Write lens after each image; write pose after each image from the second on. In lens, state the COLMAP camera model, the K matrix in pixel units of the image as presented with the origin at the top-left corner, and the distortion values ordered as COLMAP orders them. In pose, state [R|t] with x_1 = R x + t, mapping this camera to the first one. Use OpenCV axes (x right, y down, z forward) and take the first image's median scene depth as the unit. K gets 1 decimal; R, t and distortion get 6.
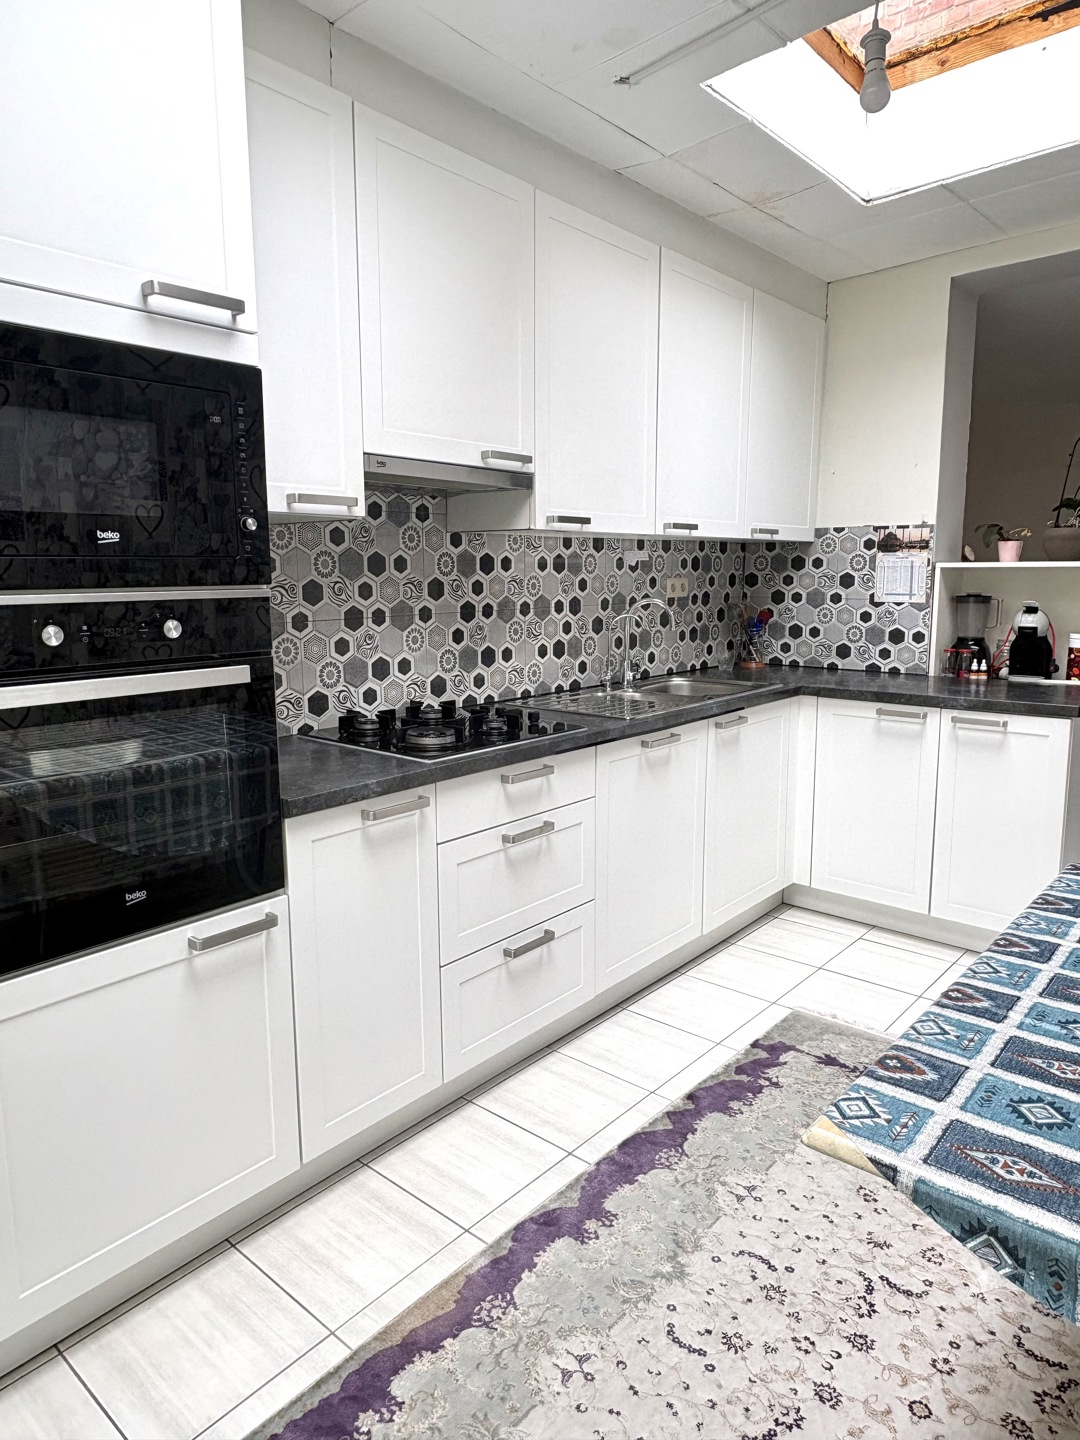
lens RADIAL K [[928.7, 0, 544.6], [0, 928.7, 712.4], [0, 0, 1]] dist [0.005652, 0.002283]
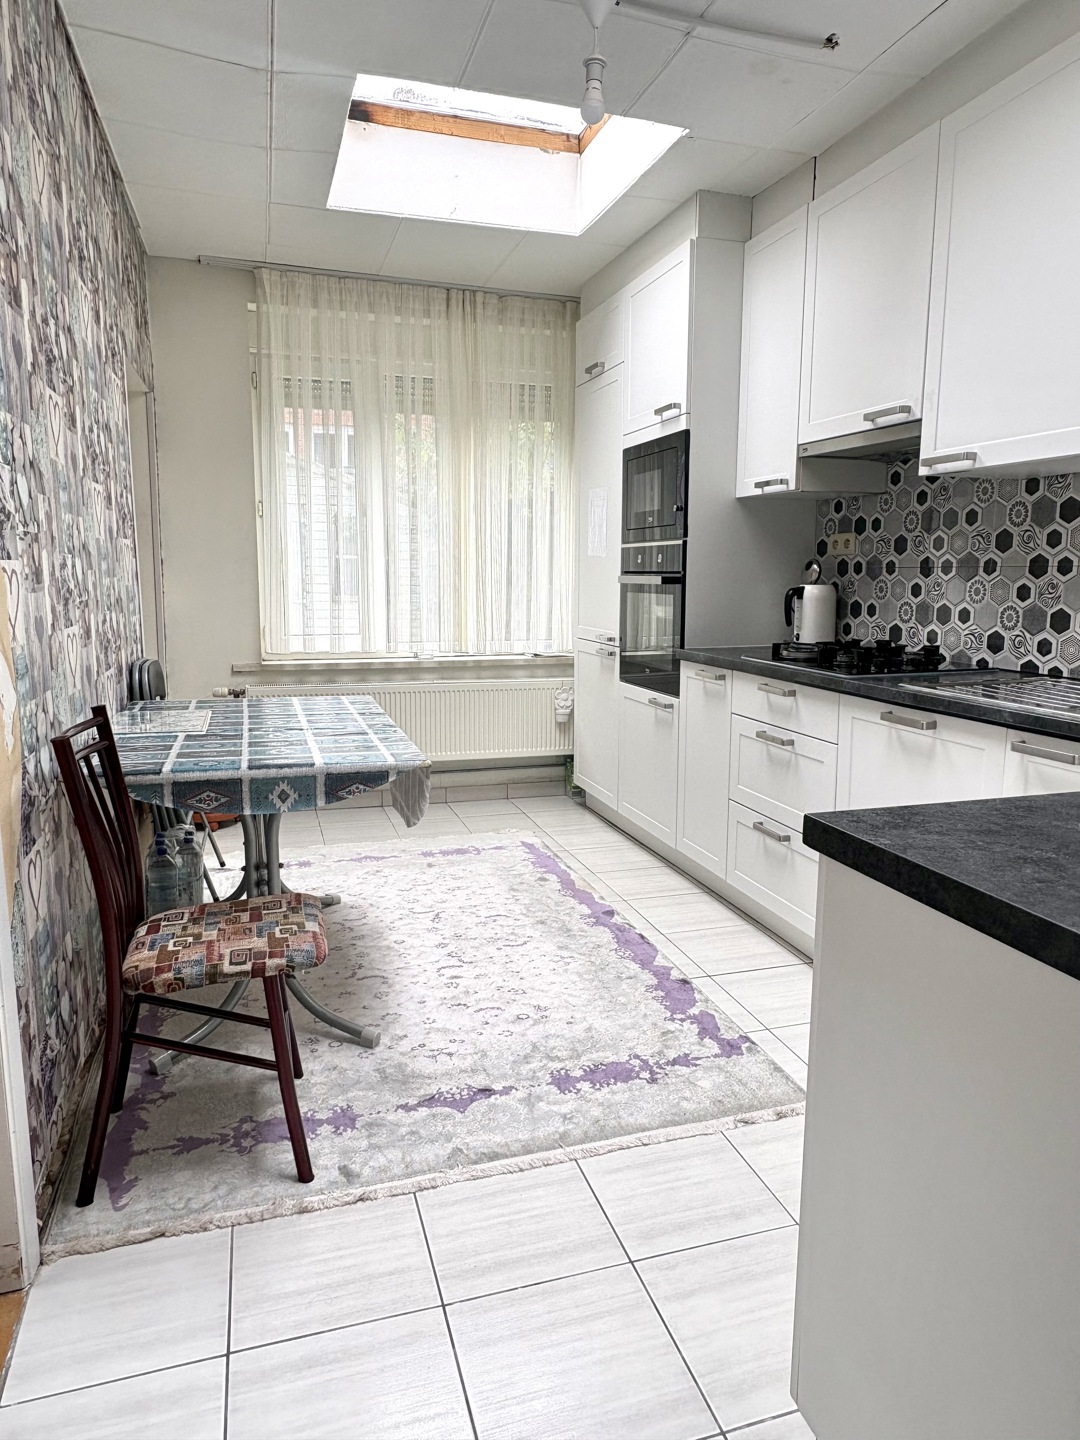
lens RADIAL K [[928.7, 0, 544.5], [0, 928.7, 718.2], [0, 0, 1]] dist [0.005652, 0.002283]
pose [[-0.524921, 0.140712, -0.839439, 1.043008], [-0.128820, 0.961745, 0.241767, -0.137394], [0.841346, 0.235045, -0.486714, 1.195786]]
